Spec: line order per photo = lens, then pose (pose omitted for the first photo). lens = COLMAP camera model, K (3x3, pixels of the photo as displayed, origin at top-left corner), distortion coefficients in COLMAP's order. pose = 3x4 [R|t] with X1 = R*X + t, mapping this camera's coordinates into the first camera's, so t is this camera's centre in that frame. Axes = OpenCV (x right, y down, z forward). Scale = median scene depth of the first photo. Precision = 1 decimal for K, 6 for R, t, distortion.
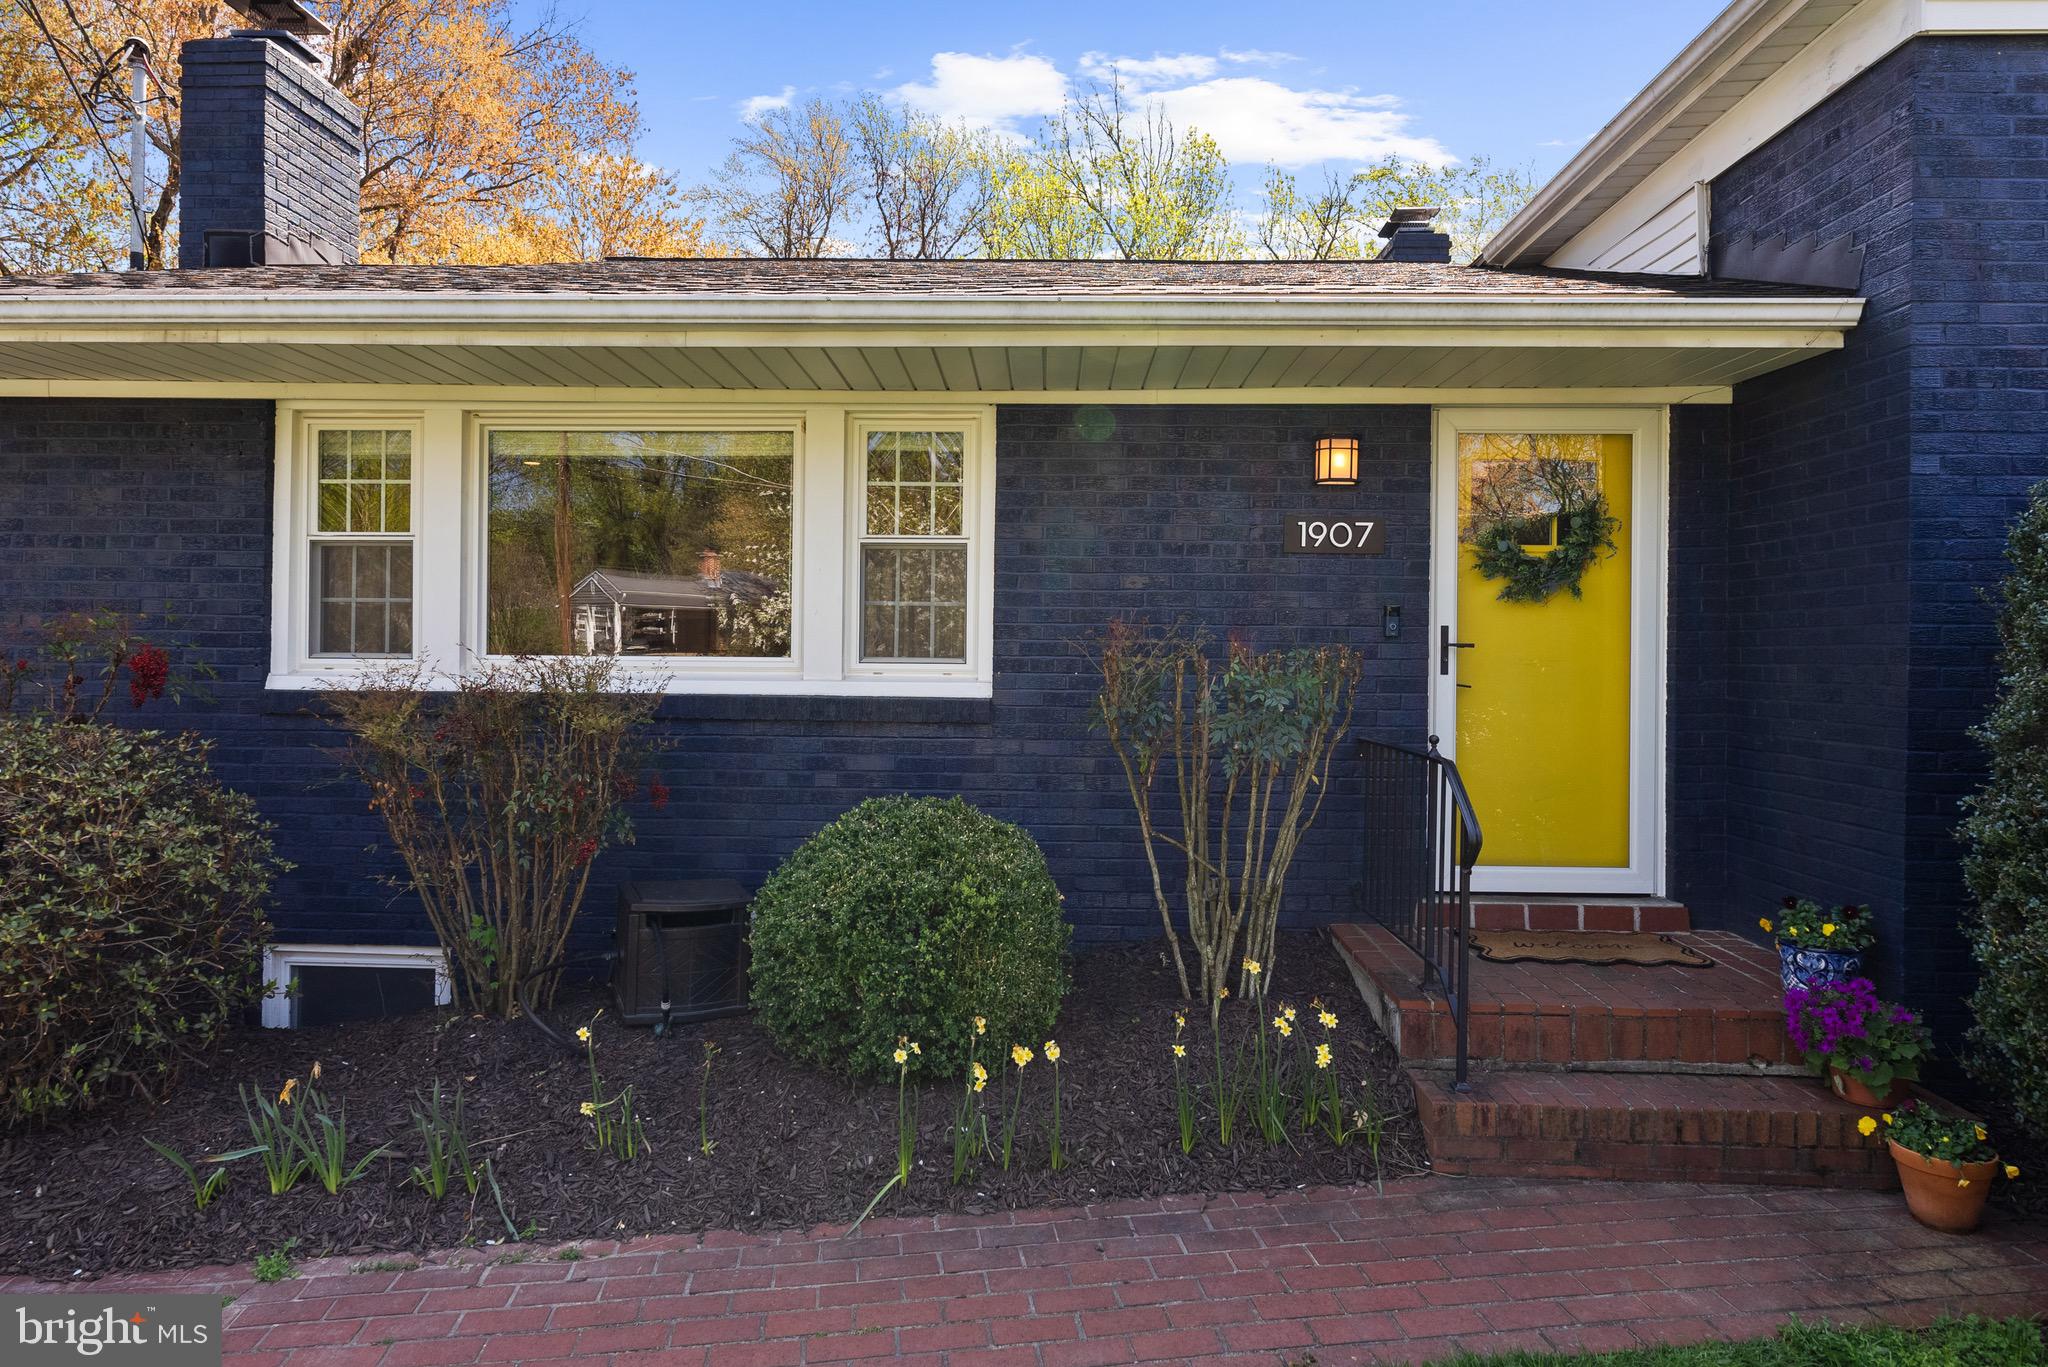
lens RADIAL K [[1196.9, 0, 1038.5], [0, 1196.9, 649.8], [0, 0, 1]] dist [-0.002759, -0.000044]
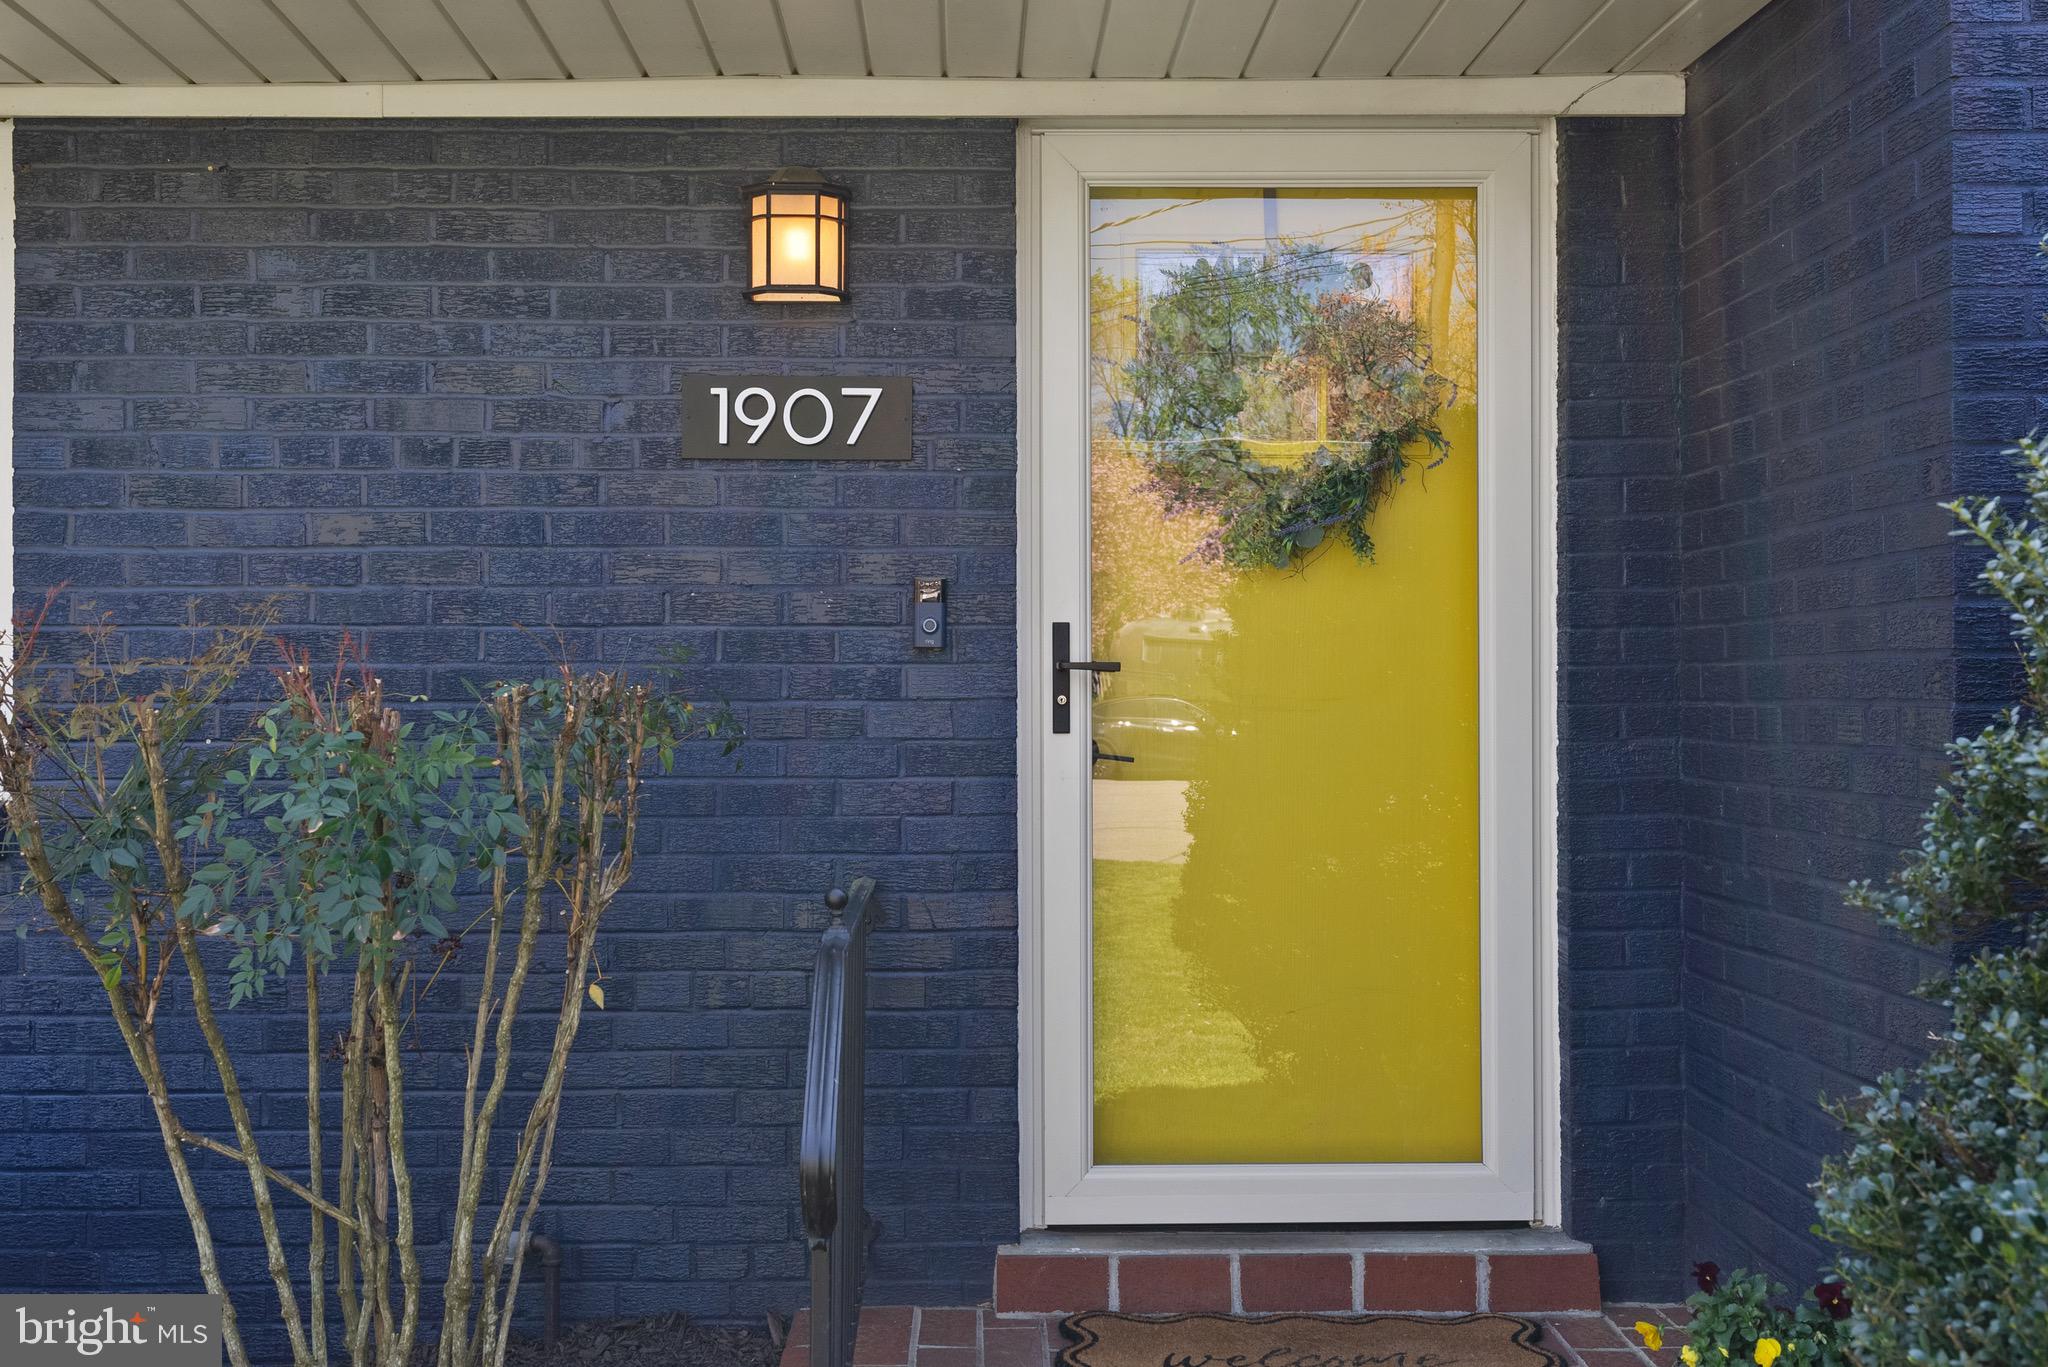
lens RADIAL K [[2095.1, 0, 1022.9], [0, 2095.1, 683.5], [0, 0, 1]] dist [0.008036, 0.000000]
pose [[0.998949, -0.011258, 0.044426, 0.293885], [0.011275, 0.999936, -0.000120, 0.002289], [-0.044421, 0.000621, 0.999013, 0.230884]]
